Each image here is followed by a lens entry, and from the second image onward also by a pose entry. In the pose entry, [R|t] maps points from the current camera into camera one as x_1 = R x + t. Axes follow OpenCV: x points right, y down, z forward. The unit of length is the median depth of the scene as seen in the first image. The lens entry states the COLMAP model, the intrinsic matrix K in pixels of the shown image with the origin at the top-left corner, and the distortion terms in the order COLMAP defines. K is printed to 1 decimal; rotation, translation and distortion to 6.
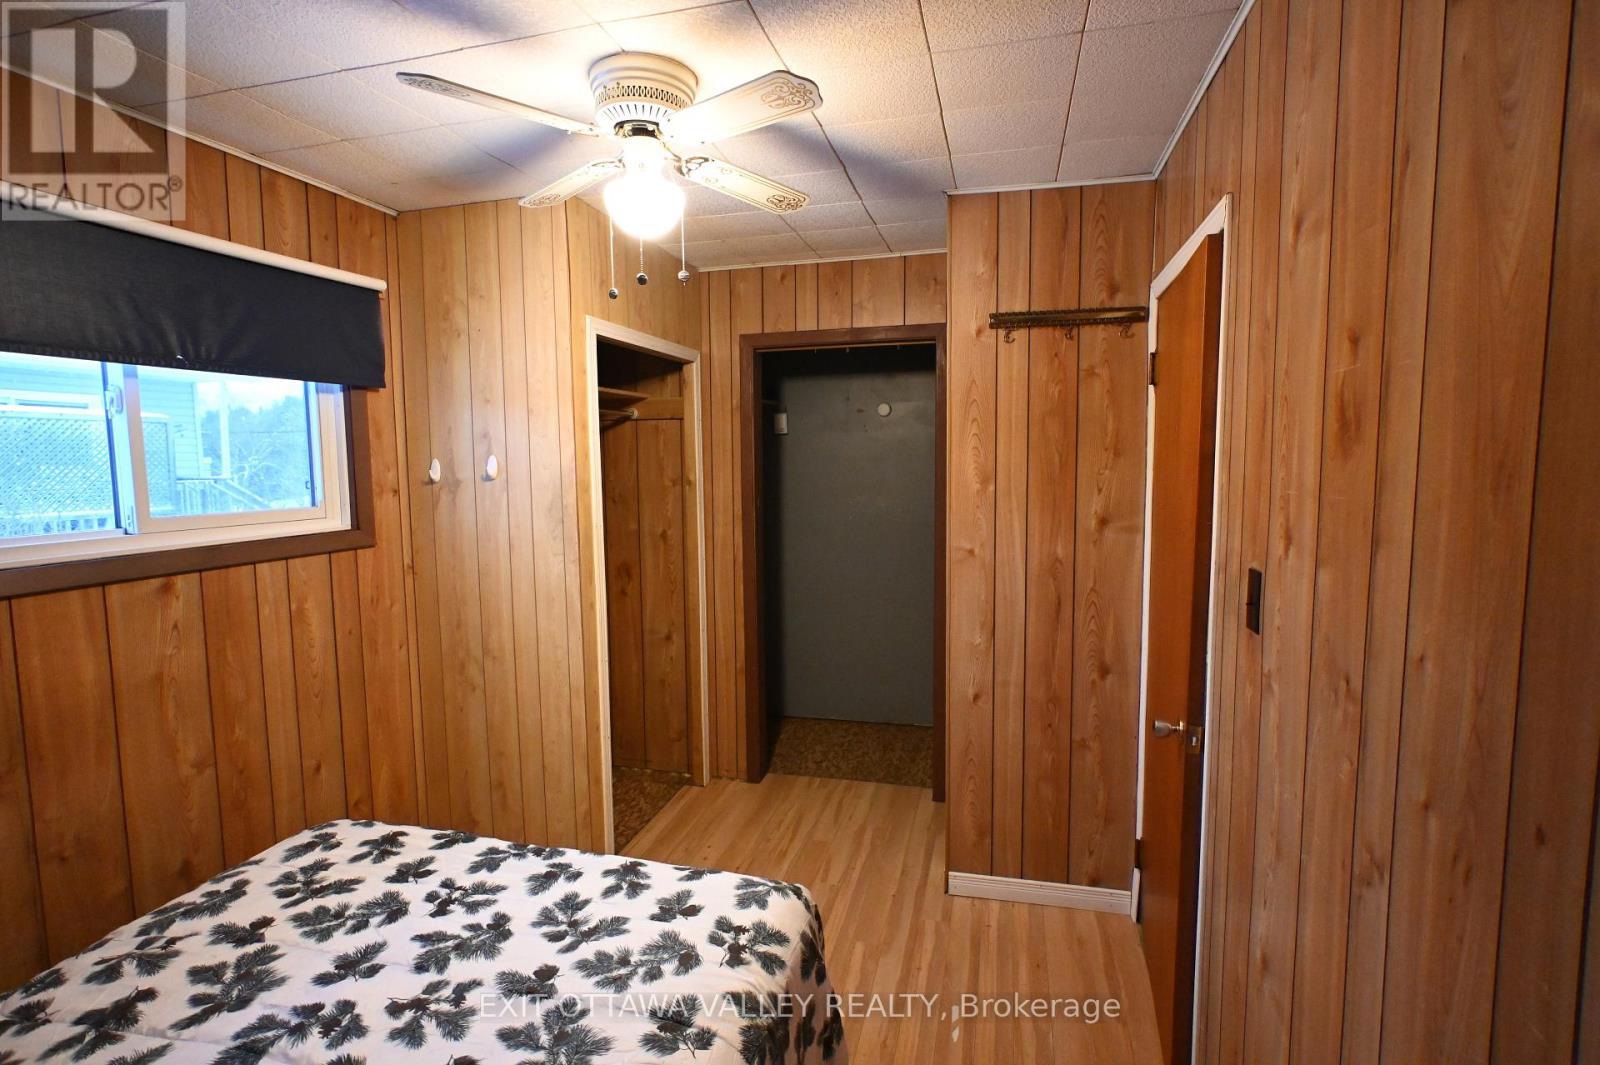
lens RADIAL K [[779.5, 0, 801.8], [0, 779.5, 533.5], [0, 0, 1]] dist [-0.012027, 0.000459]
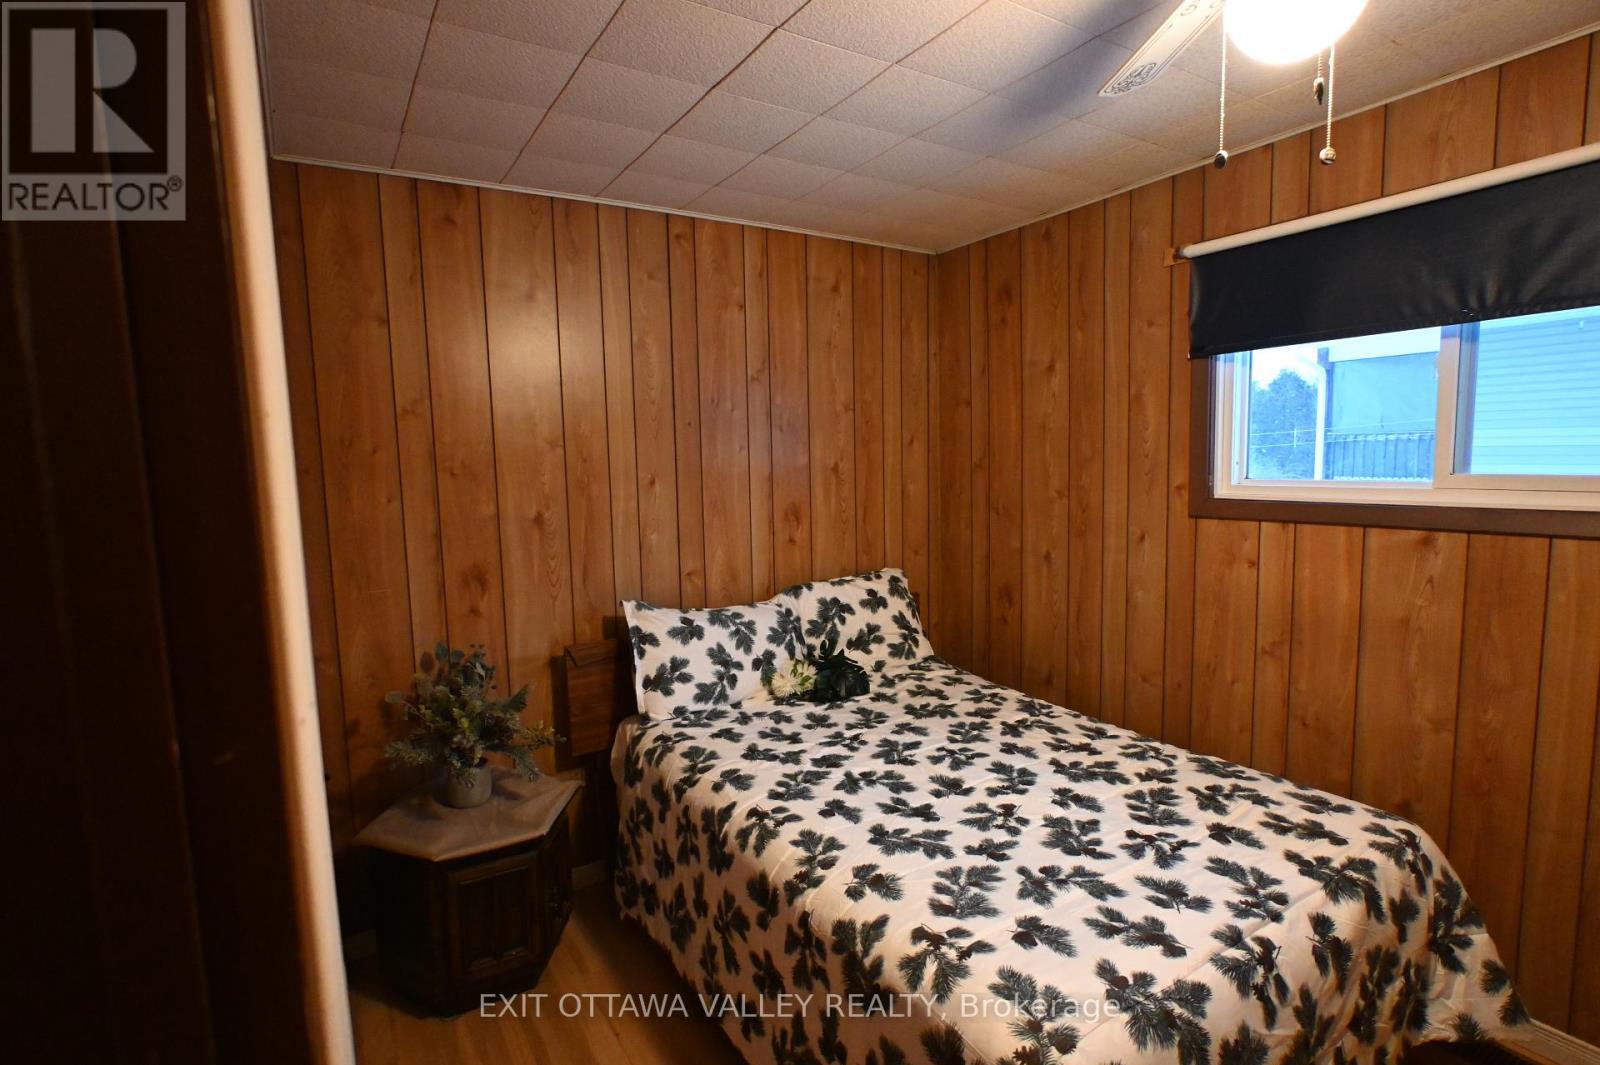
lens RADIAL K [[779.5, 0, 800.9], [0, 779.5, 528.1], [0, 0, 1]] dist [-0.012027, 0.000459]
pose [[-0.677734, 0.105283, -0.727731, 0.629515], [-0.034951, 0.983965, 0.174904, -0.125558], [0.734476, 0.143973, -0.663187, 1.332287]]
